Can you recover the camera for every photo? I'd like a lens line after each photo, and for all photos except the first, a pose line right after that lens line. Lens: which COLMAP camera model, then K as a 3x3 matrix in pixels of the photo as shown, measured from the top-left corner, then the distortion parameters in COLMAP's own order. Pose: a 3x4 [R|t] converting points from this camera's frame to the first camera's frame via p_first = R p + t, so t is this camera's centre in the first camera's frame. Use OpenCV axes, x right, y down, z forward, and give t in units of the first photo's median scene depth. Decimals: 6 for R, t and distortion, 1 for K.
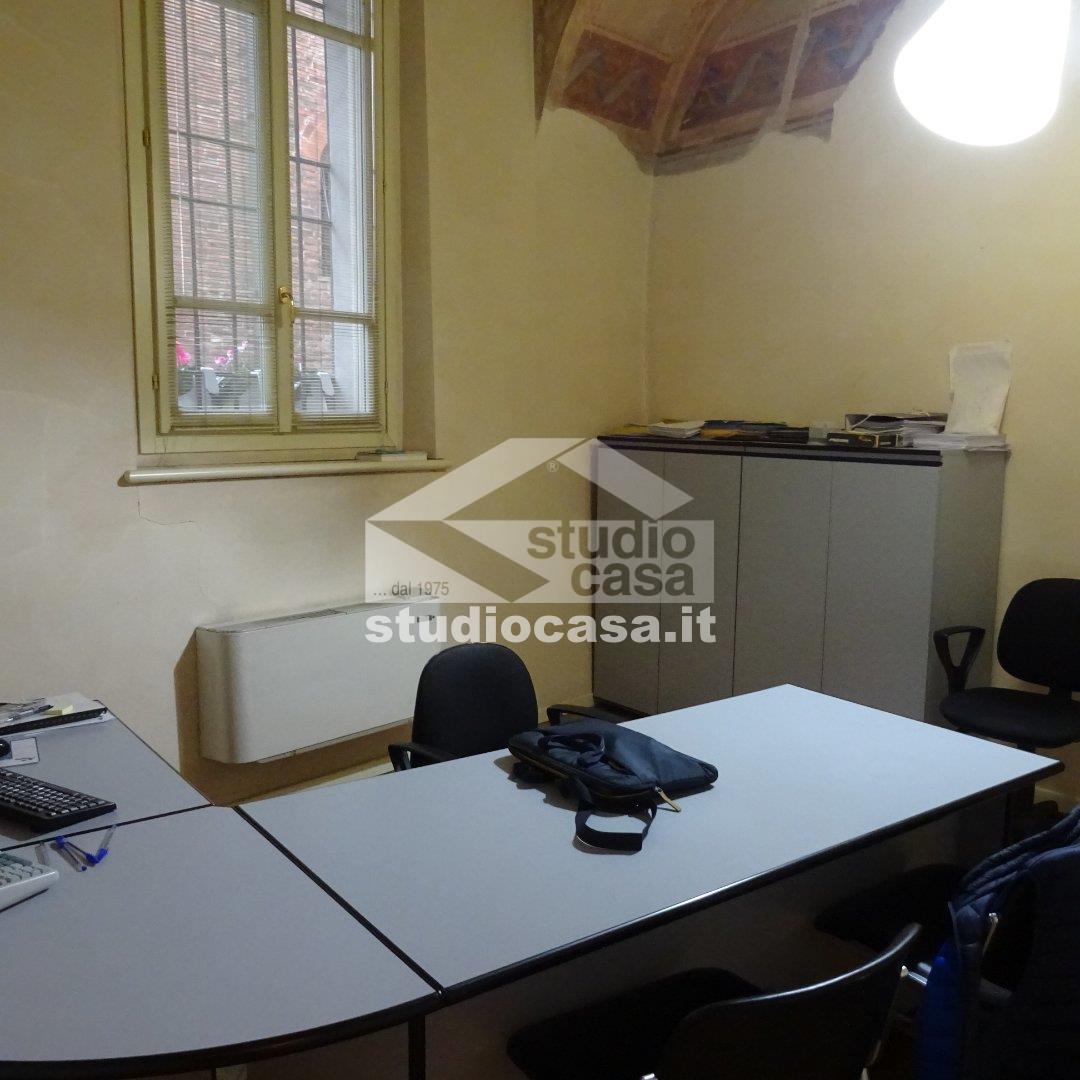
lens RADIAL K [[1033.6, 0, 538.6], [0, 1033.6, 536.0], [0, 0, 1]] dist [0.000807, 0.007211]
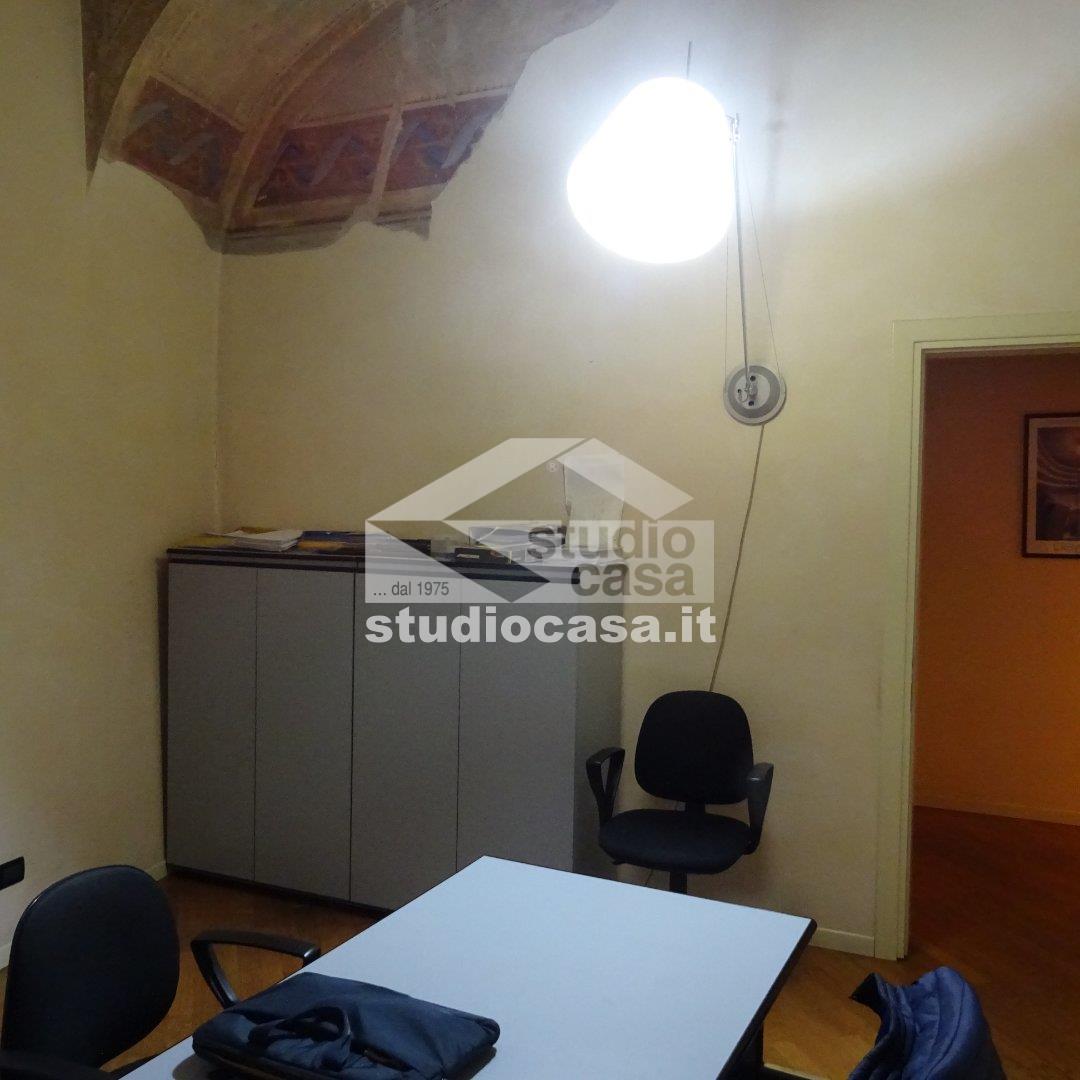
lens RADIAL K [[1033.6, 0, 538.6], [0, 1033.6, 536.0], [0, 0, 1]] dist [0.000807, 0.007211]
pose [[0.887344, -0.010533, 0.460987, -0.067308], [0.049237, 0.996188, -0.072015, -0.034366], [-0.458471, 0.086600, 0.884480, 0.129713]]
